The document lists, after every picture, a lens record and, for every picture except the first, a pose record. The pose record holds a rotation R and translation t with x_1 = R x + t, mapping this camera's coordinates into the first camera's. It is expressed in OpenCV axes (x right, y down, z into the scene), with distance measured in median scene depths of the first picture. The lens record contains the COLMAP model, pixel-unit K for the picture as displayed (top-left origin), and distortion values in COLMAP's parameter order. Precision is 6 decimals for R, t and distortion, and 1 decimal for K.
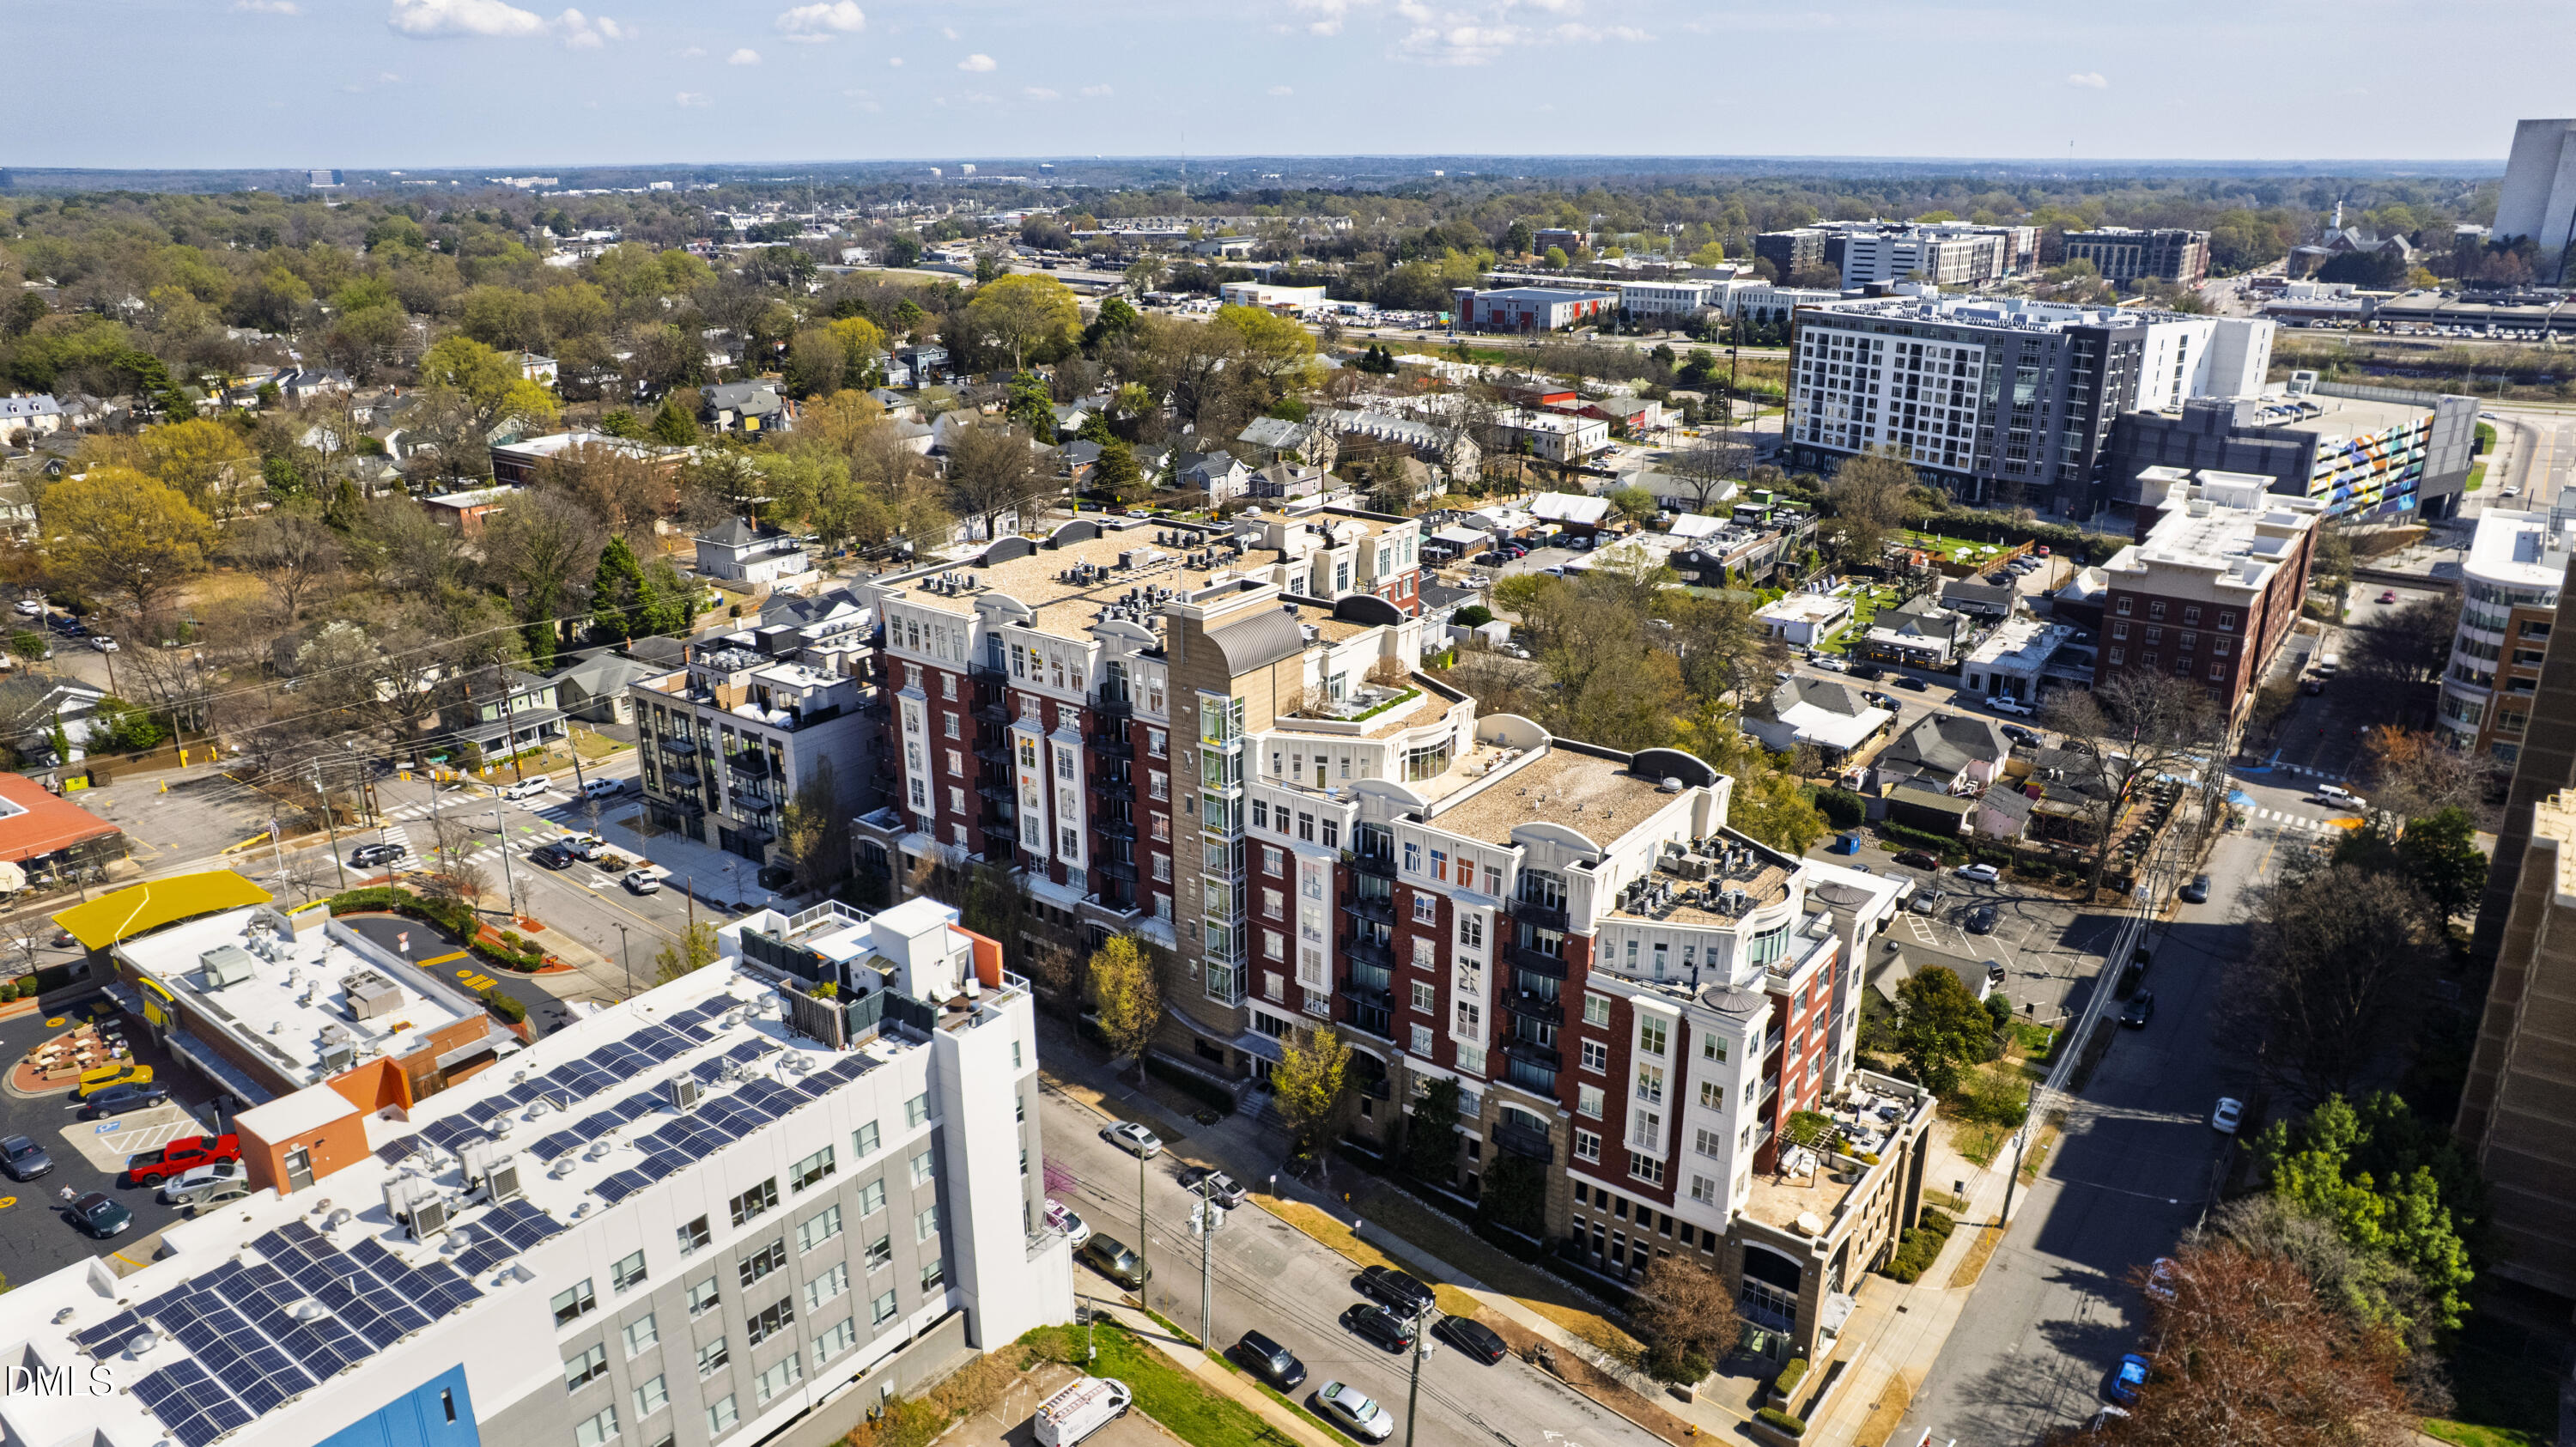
lens RADIAL K [[1649.3, 0, 1289.1], [0, 1649.3, 724.0], [0, 0, 1]] dist [-0.060500, 0.048216]
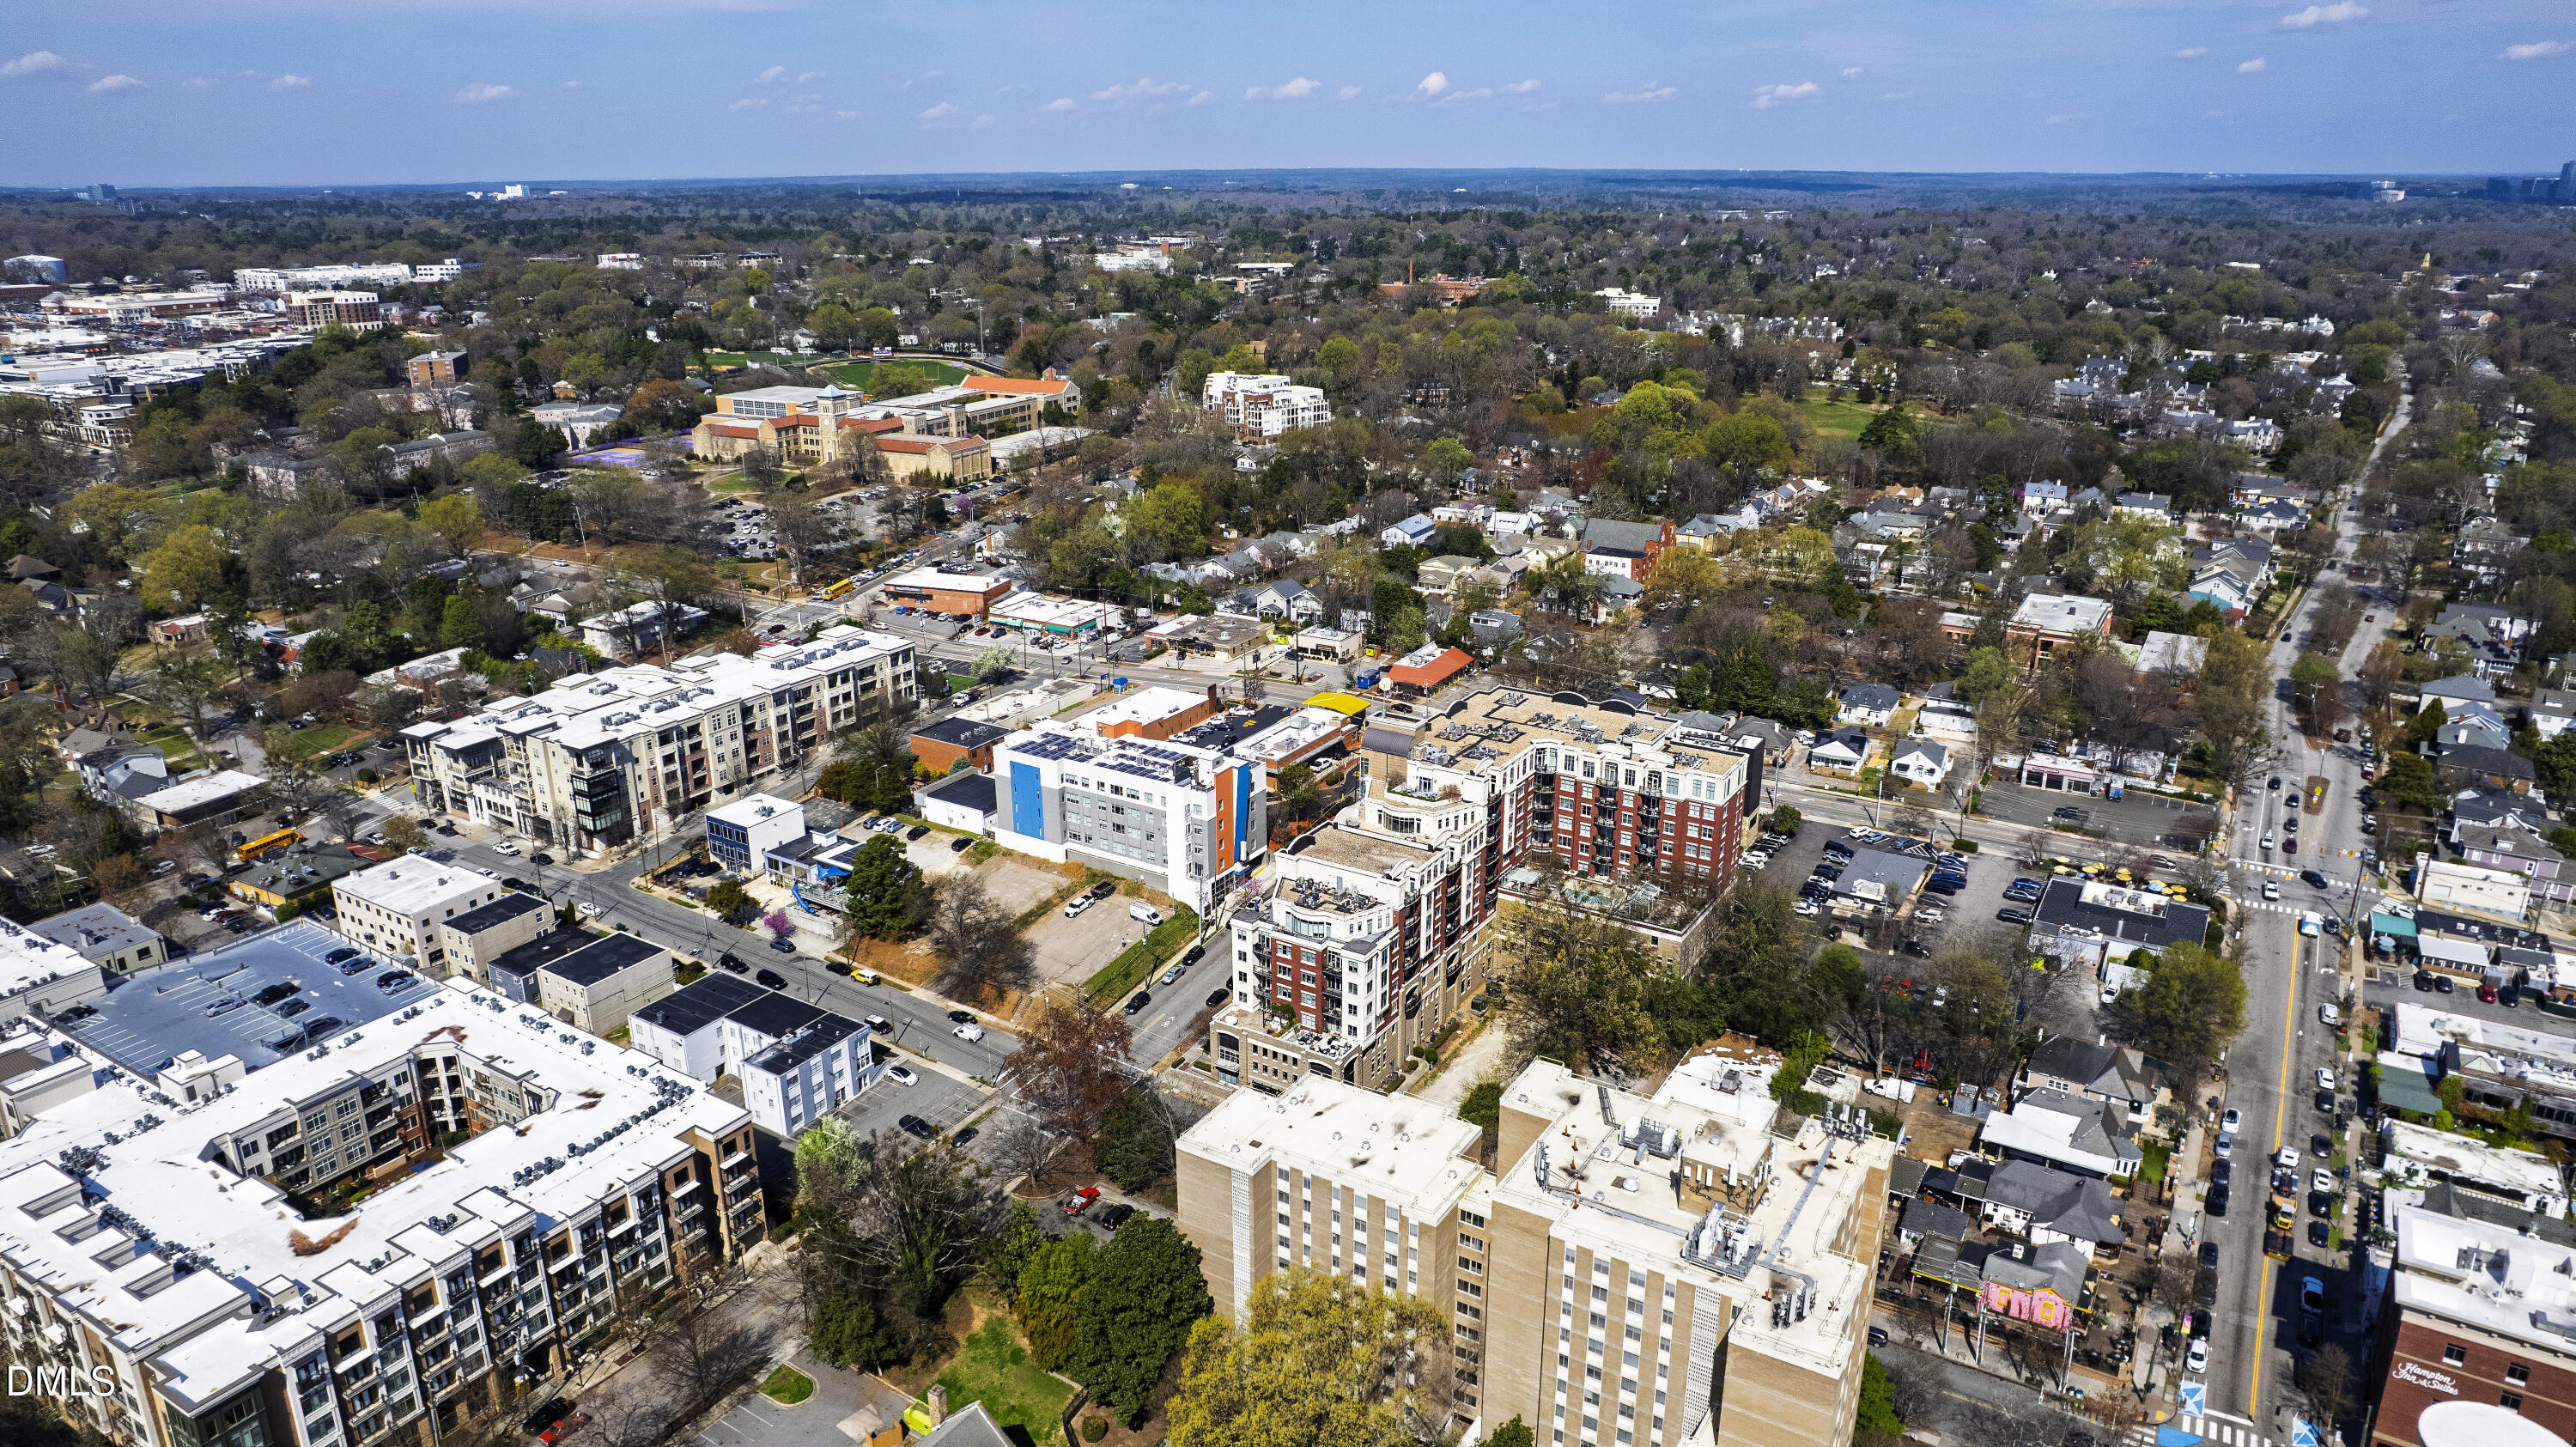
lens RADIAL K [[1649.3, 0, 1279.6], [0, 1649.3, 710.5], [0, 0, 1]] dist [-0.060500, 0.048216]
pose [[0.069628, 0.310627, -0.947978, 2.998914], [-0.318558, 0.907453, 0.273950, -0.942656], [0.945343, 0.282912, 0.162137, 0.709694]]
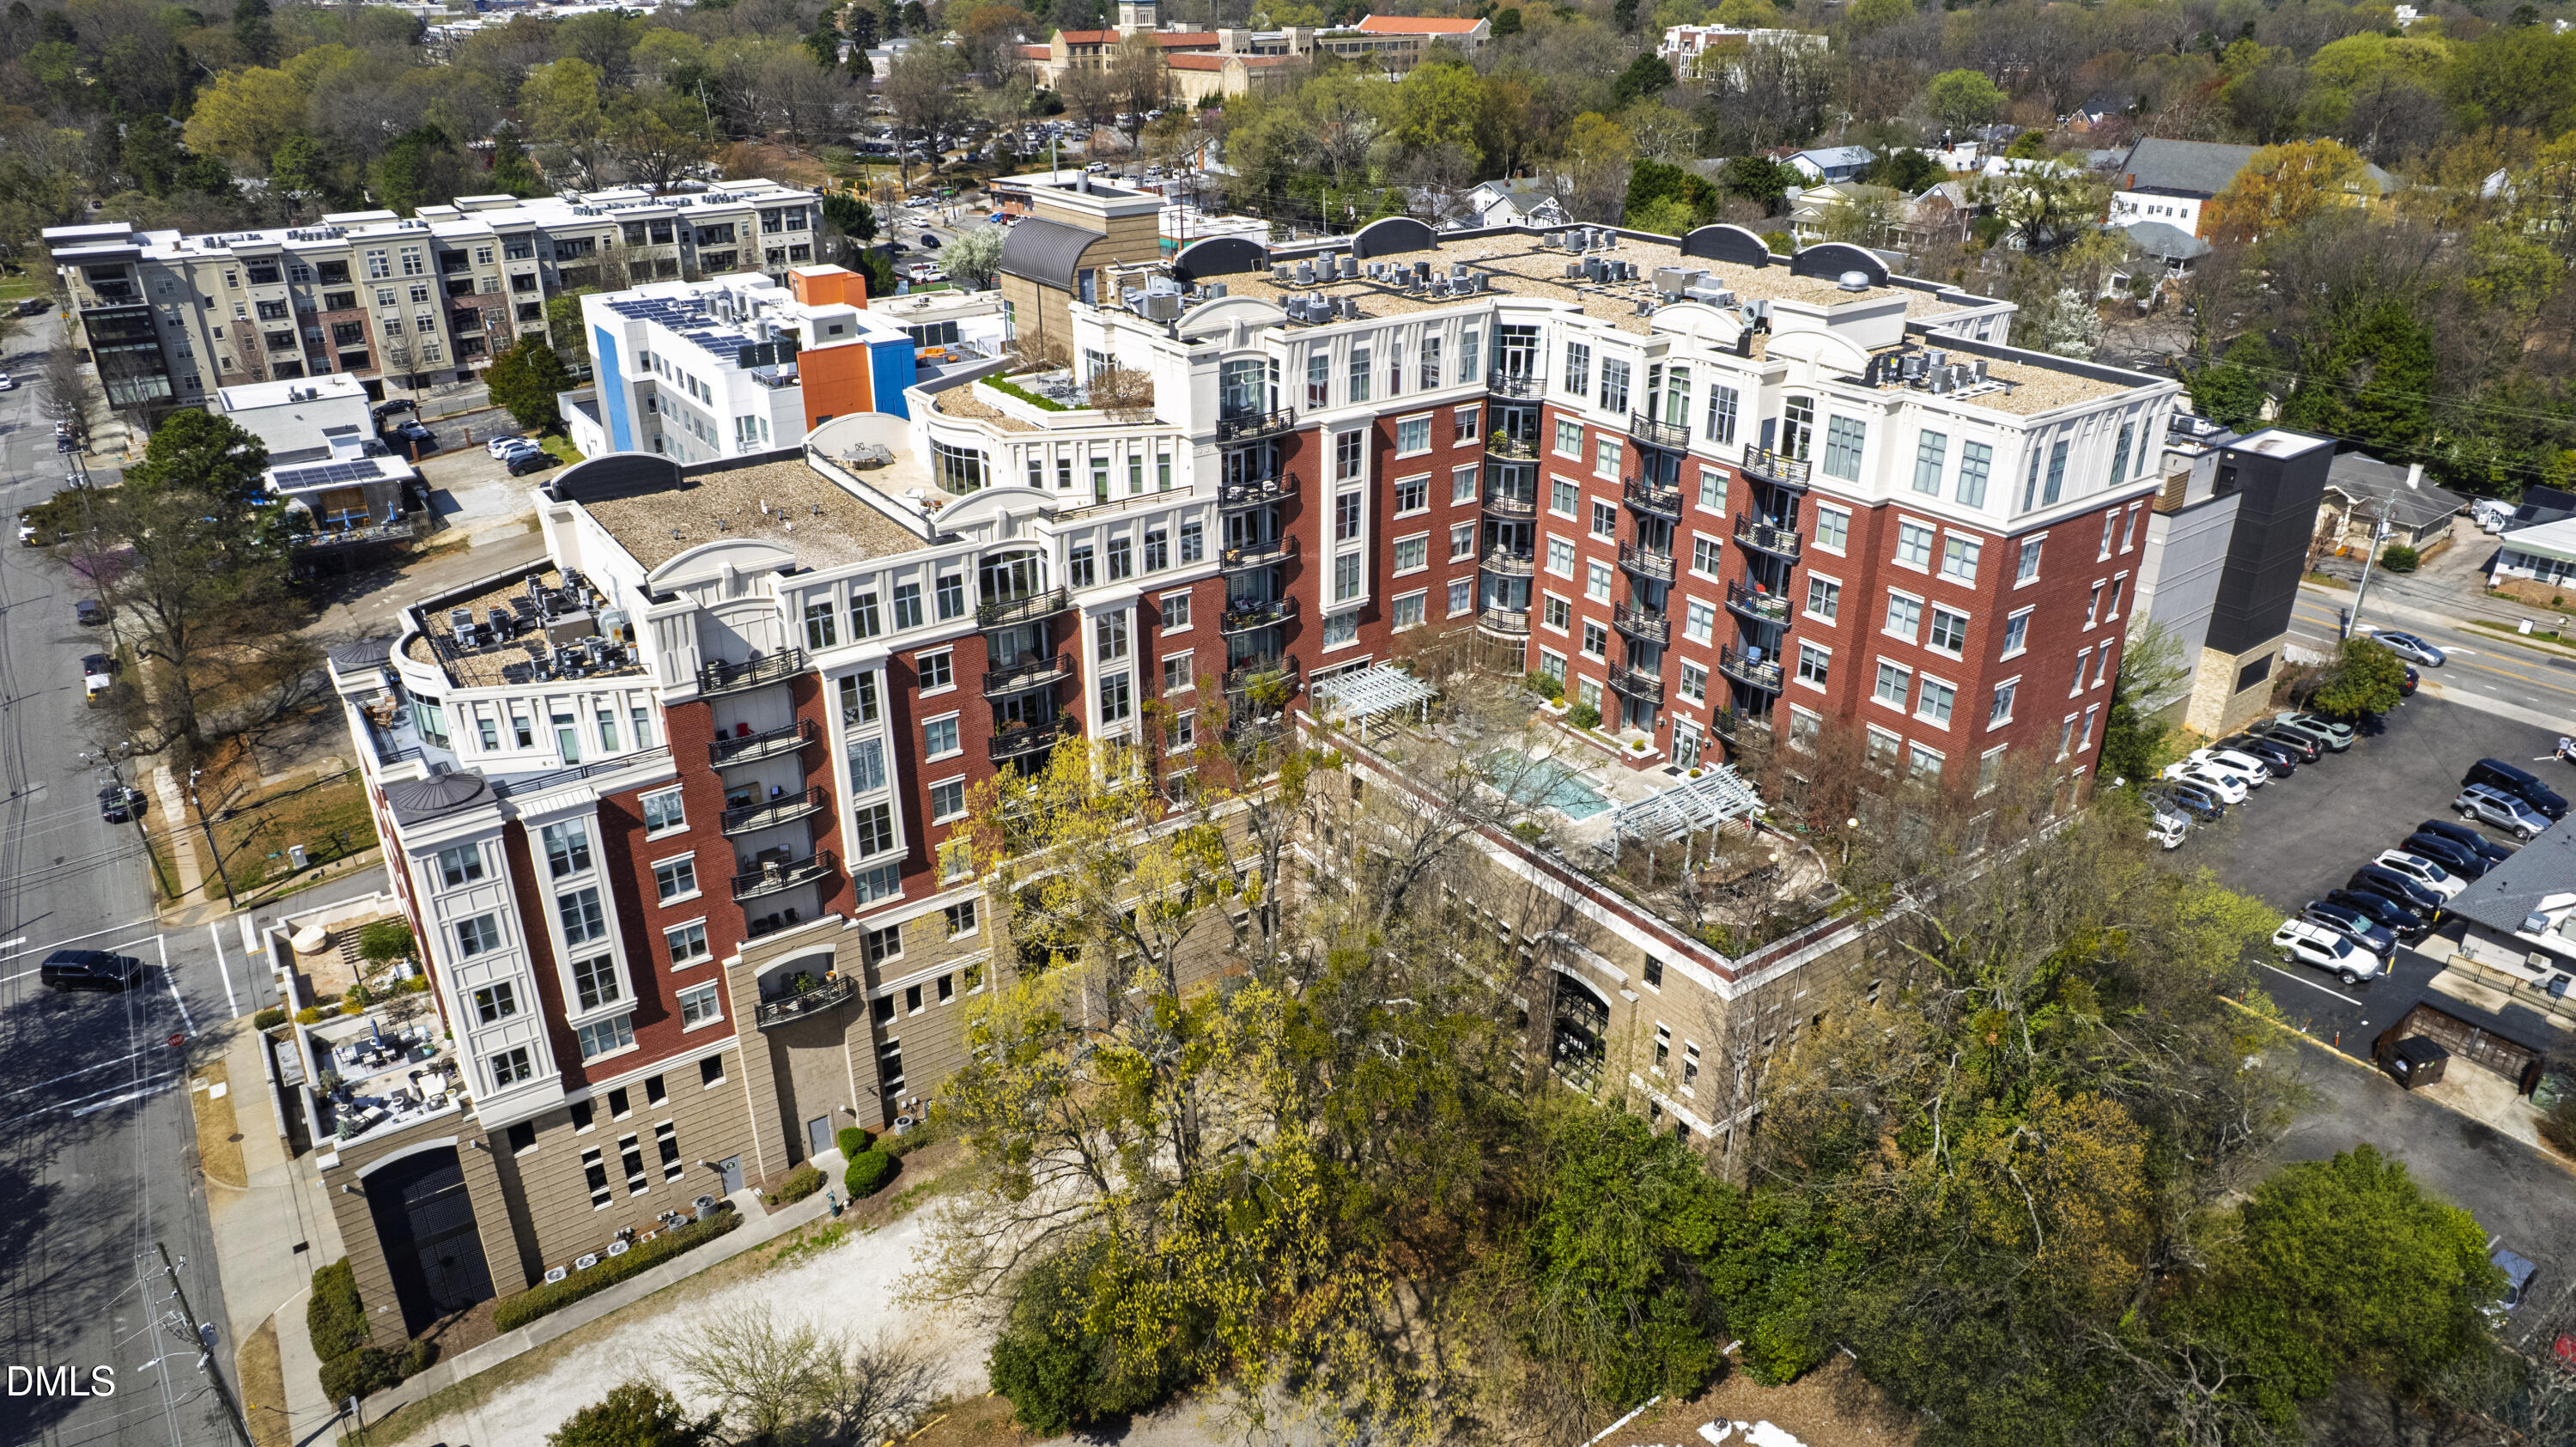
lens RADIAL K [[1649.3, 0, 1283.2], [0, 1649.3, 717.7], [0, 0, 1]] dist [-0.060500, 0.048216]
pose [[-0.306926, 0.397631, -0.864688, 1.025391], [-0.308157, 0.818078, 0.485579, -0.405034], [0.900464, 0.415496, -0.128557, 1.873353]]
